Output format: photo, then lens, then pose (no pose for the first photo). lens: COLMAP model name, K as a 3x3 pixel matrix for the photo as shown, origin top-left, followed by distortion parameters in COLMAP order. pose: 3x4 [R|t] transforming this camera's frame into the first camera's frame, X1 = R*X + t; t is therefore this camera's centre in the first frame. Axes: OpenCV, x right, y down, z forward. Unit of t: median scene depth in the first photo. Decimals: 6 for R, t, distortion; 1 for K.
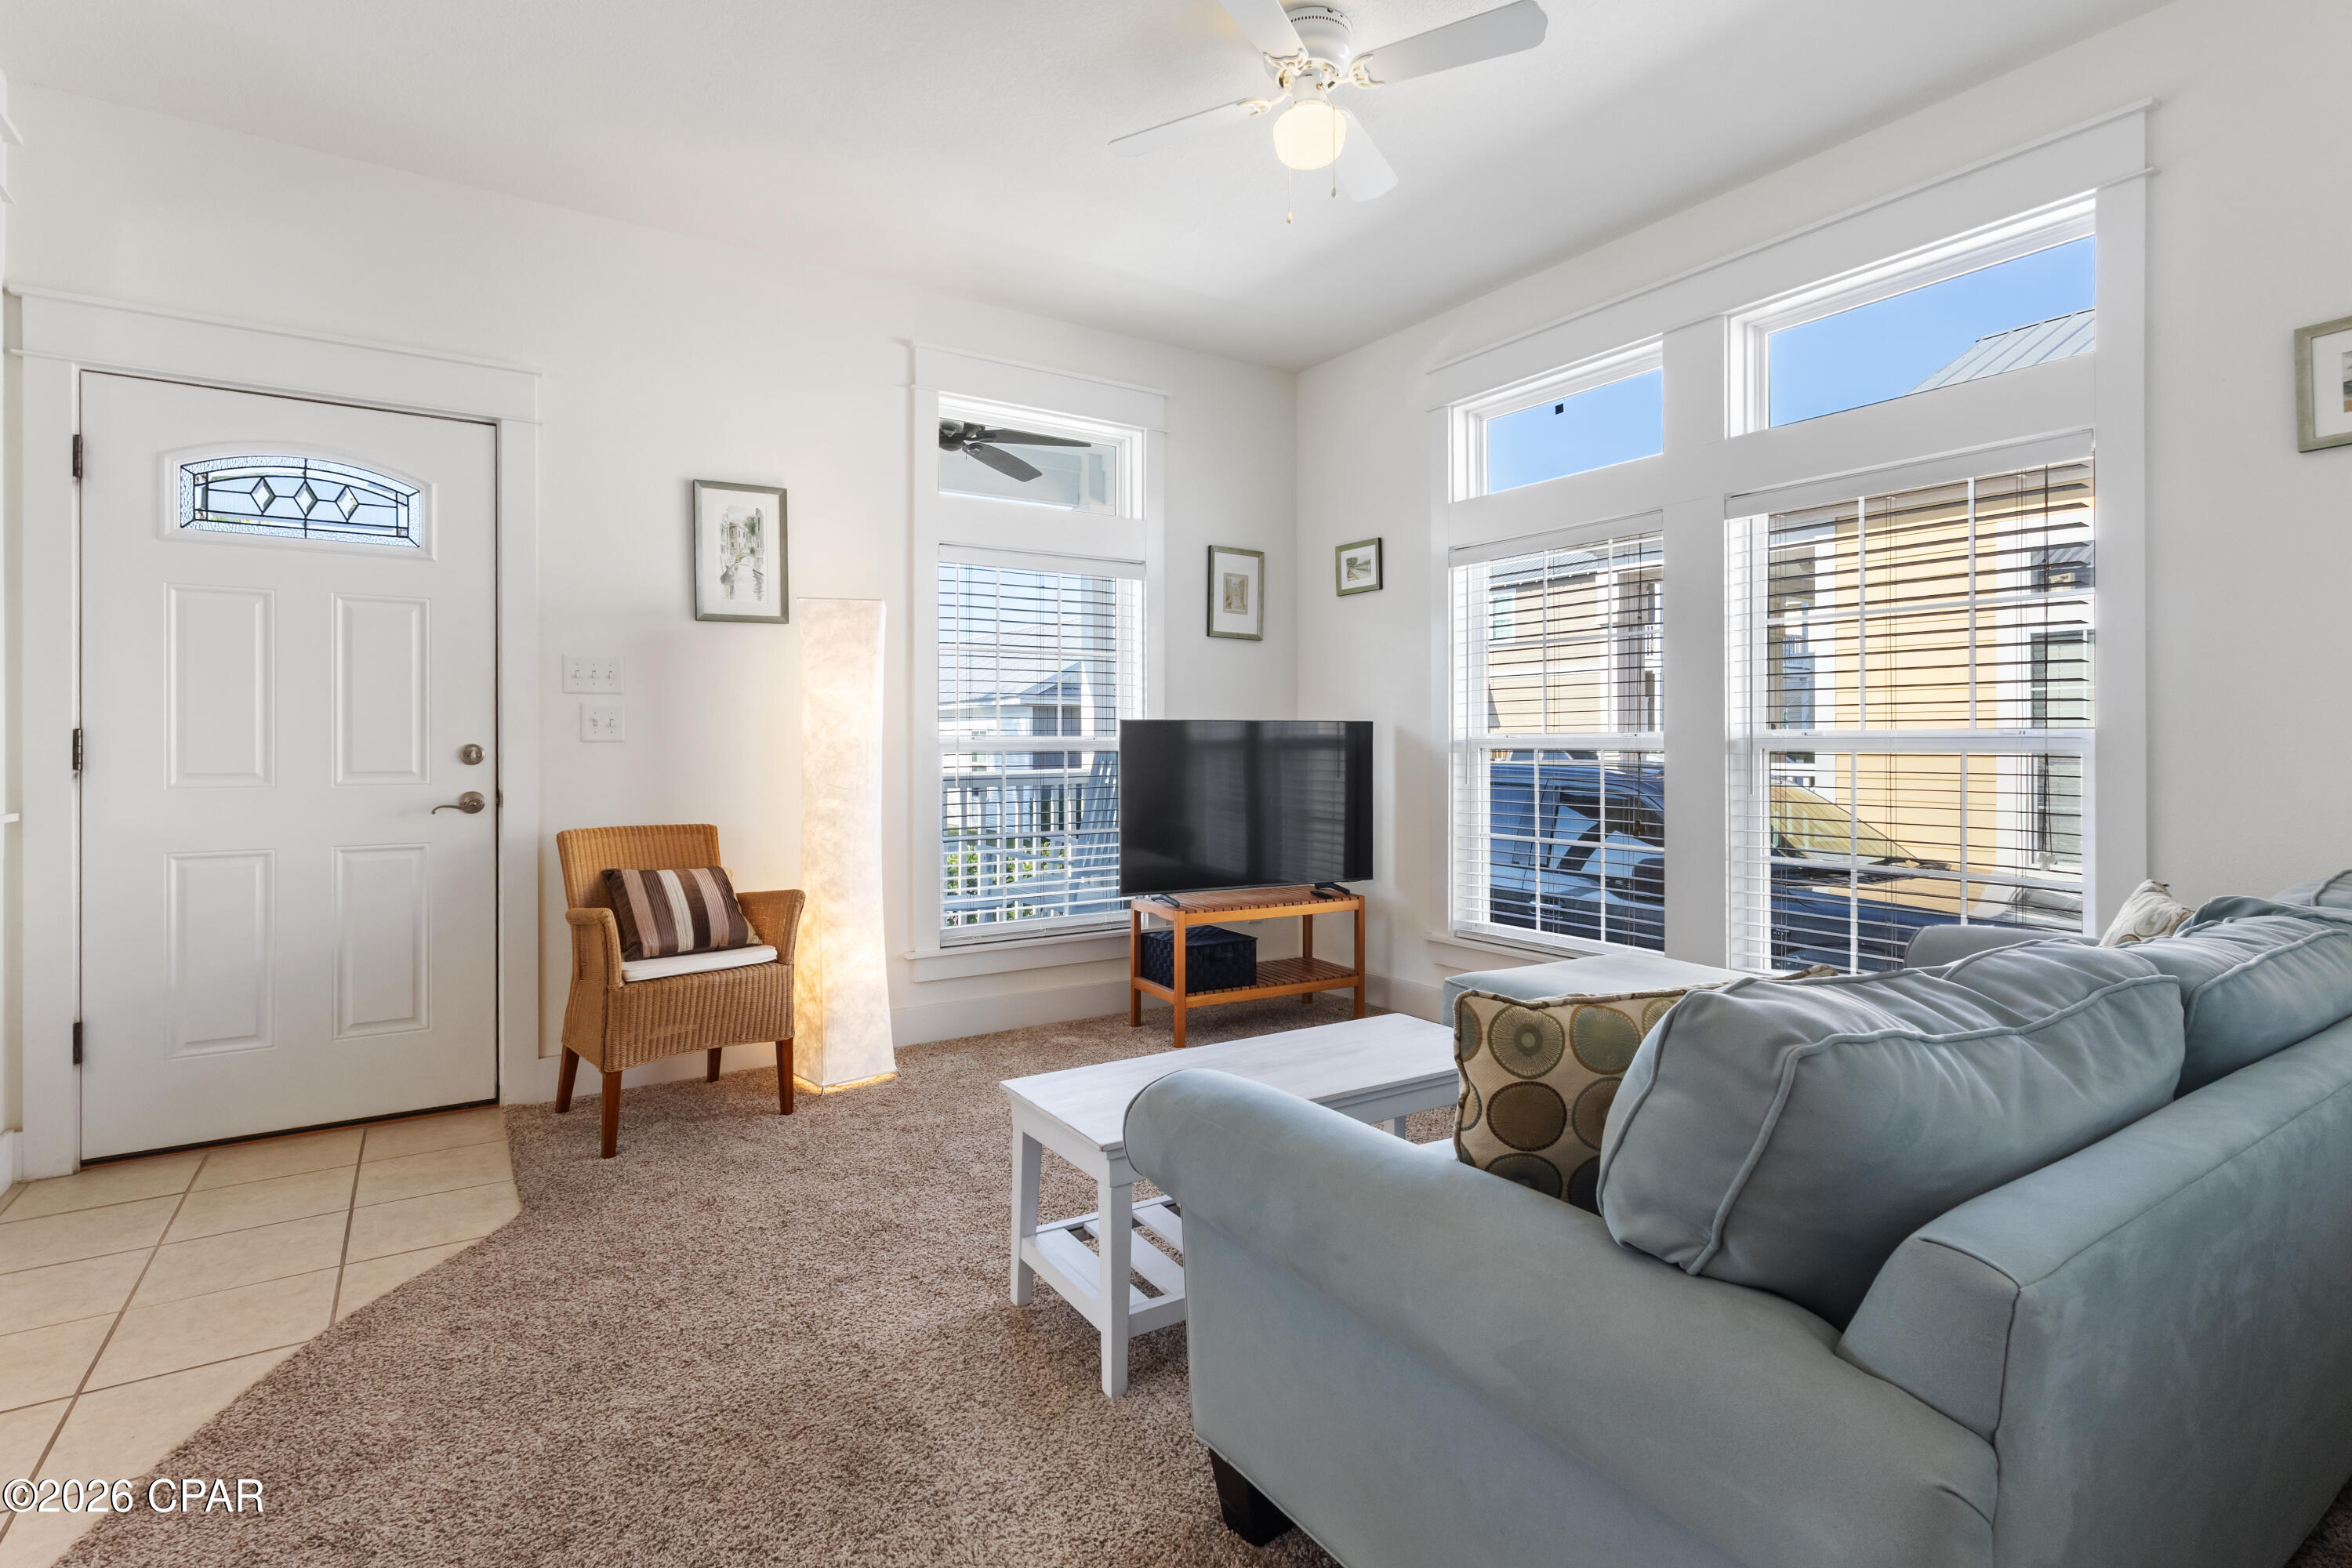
lens RADIAL K [[1109.5, 0, 1143.4], [0, 1109.5, 730.8], [0, 0, 1]] dist [0.002422, 0.000394]
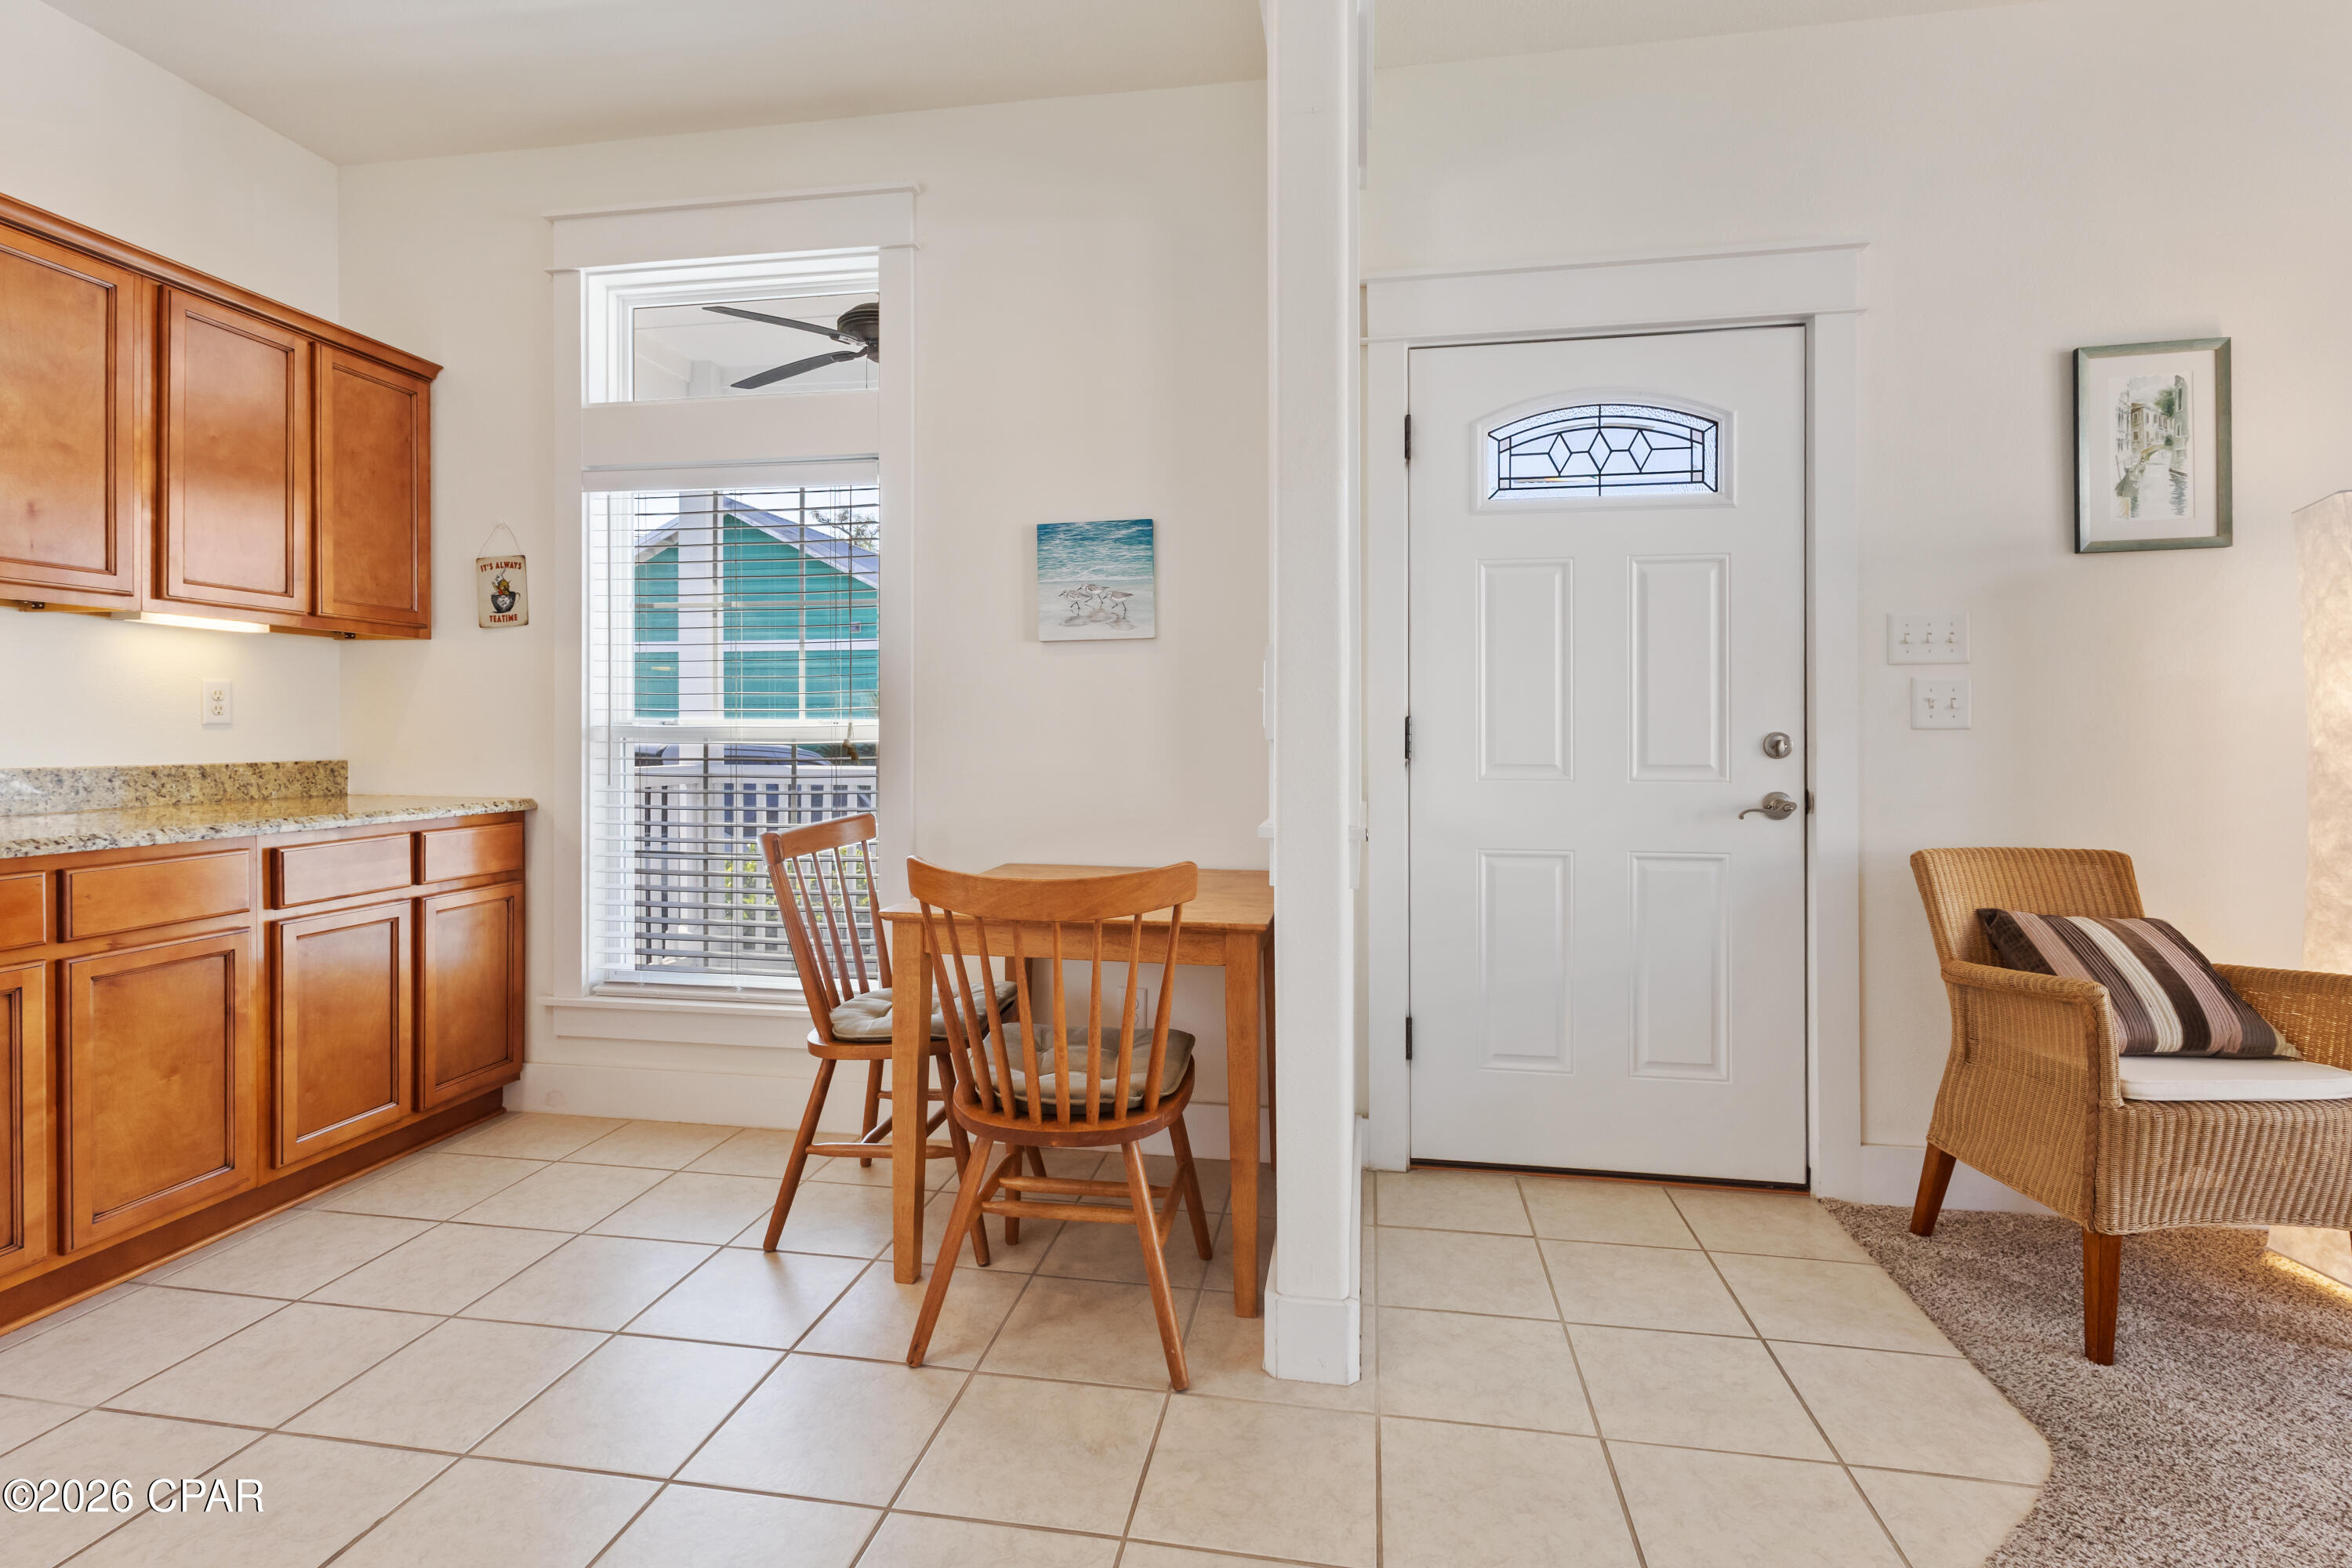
lens RADIAL K [[1109.5, 0, 1214.3], [0, 1109.5, 725.7], [0, 0, 1]] dist [0.002422, 0.000394]
pose [[0.738332, -0.006189, -0.674410, -0.376288], [0.005605, 0.999980, -0.003041, 0.007388], [0.674415, -0.001535, 0.738351, 0.146389]]
